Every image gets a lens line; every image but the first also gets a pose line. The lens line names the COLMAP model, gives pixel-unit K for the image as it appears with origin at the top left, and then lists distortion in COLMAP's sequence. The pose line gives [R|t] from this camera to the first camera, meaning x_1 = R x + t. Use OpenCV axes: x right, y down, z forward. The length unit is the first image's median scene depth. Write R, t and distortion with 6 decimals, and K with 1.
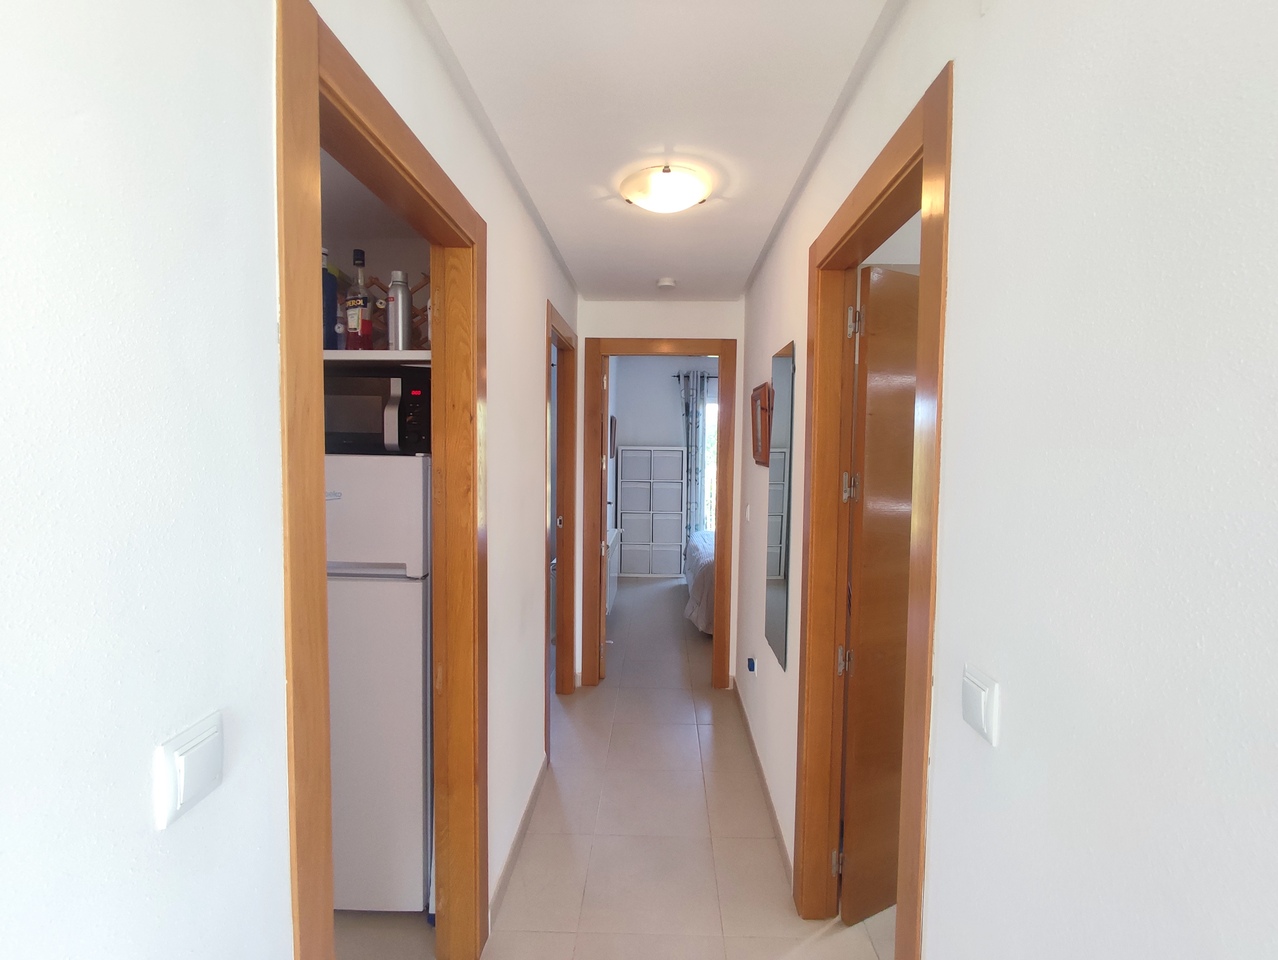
lens RADIAL K [[583.7, 0, 638.5], [0, 583.7, 472.4], [0, 0, 1]] dist [-0.003058, -0.001936]
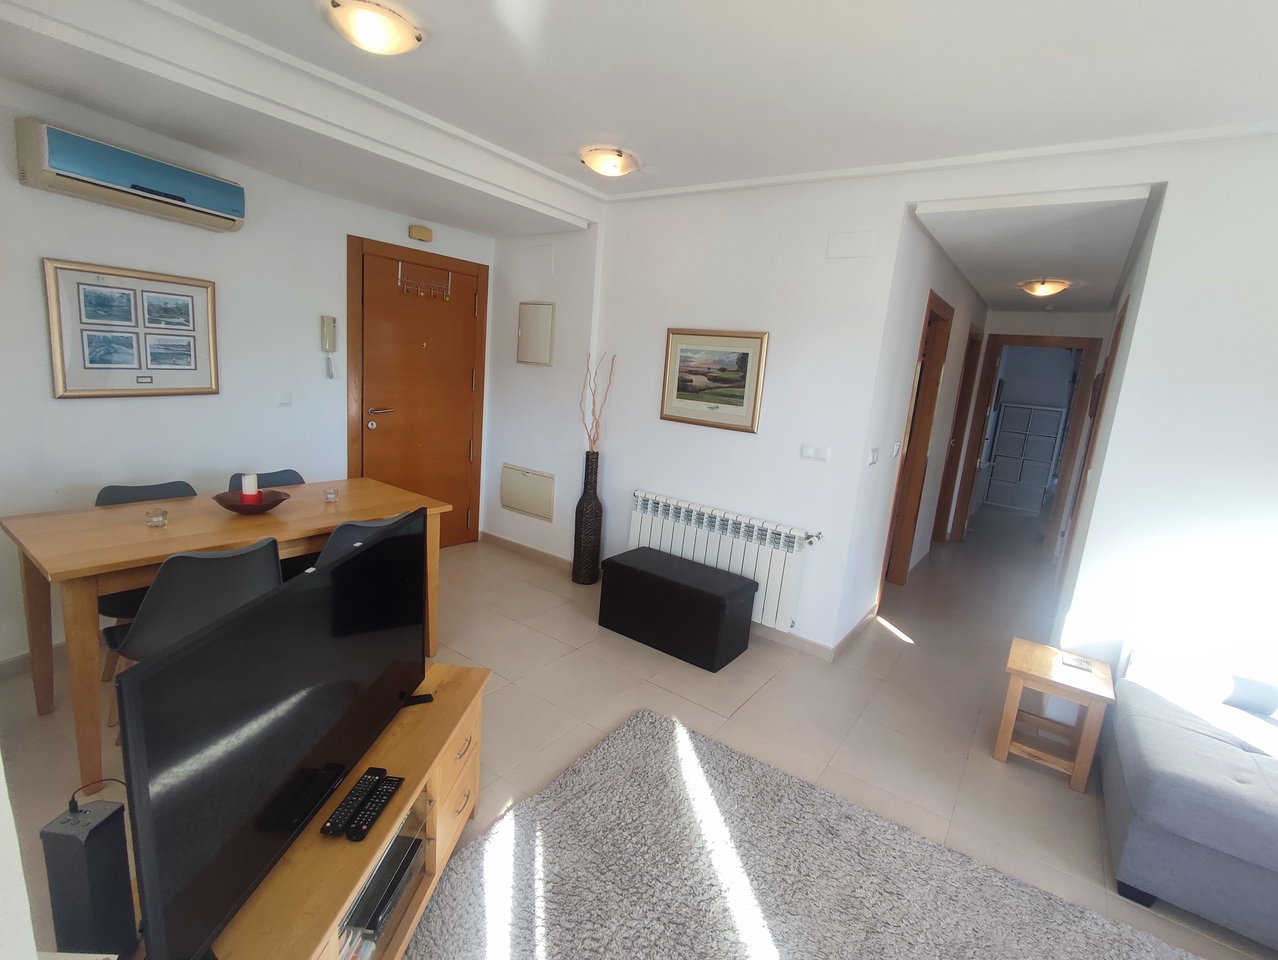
lens RADIAL K [[583.7, 0, 643.7], [0, 583.7, 470.7], [0, 0, 1]] dist [-0.003058, -0.001936]
pose [[0.827234, 0.158537, -0.539027, 0.027099], [-0.106878, 0.986250, 0.126049, 0.024757], [0.551599, -0.046662, 0.832804, -0.496698]]
